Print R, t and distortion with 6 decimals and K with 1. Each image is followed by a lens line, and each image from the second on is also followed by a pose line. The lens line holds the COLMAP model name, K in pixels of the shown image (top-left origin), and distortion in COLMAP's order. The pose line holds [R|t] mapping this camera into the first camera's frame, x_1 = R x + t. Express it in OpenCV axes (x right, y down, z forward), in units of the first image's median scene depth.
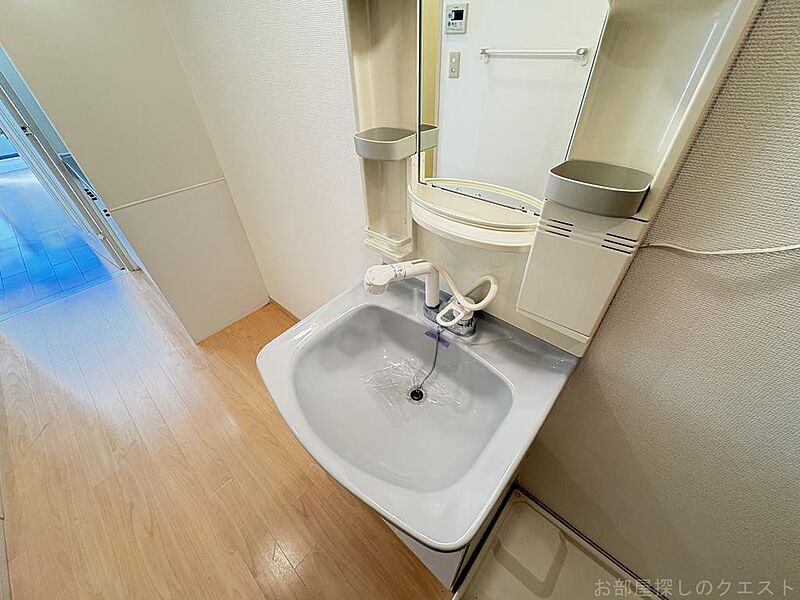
lens RADIAL K [[317.3, 0, 400.7], [0, 317.3, 300.7], [0, 0, 1]] dist [0.001417, -0.000009]
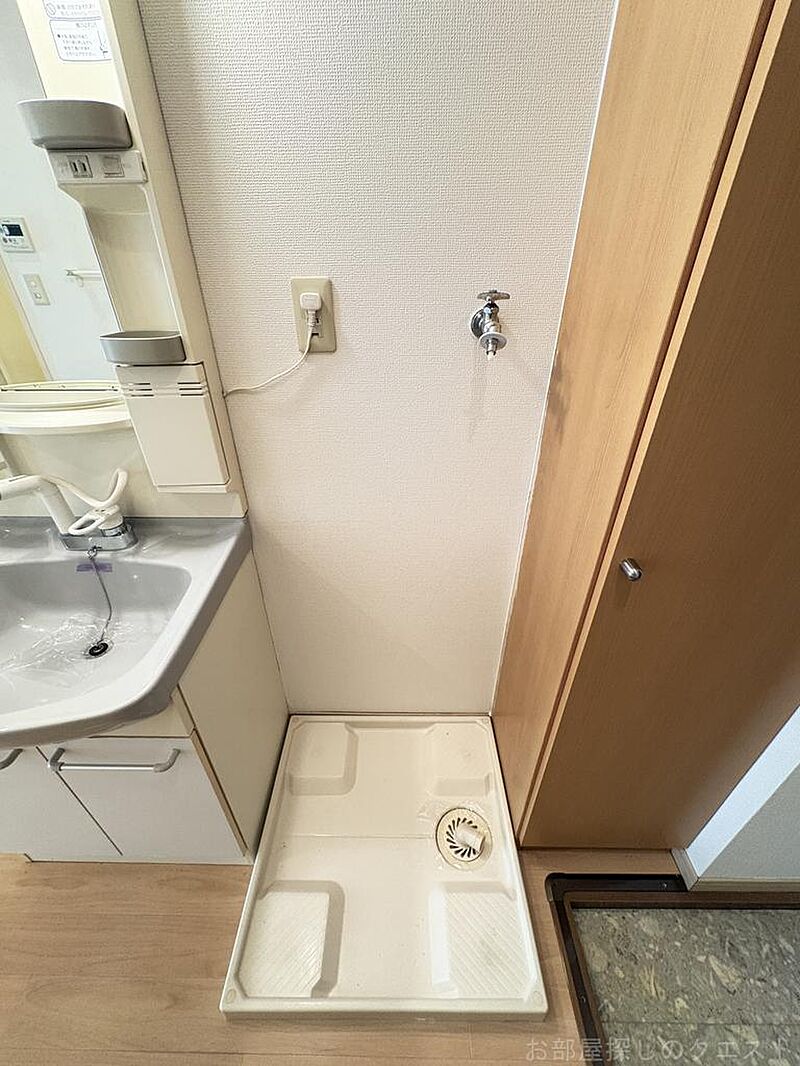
lens RADIAL K [[422.8, 0, 400.8], [0, 422.8, 532.6], [0, 0, 1]] dist [0.001417, -0.000009]
pose [[0.751977, -0.322817, 0.574734, 0.105195], [0.407259, 0.913094, -0.019987, 0.357697], [-0.518335, 0.249095, 0.818096, -0.307653]]
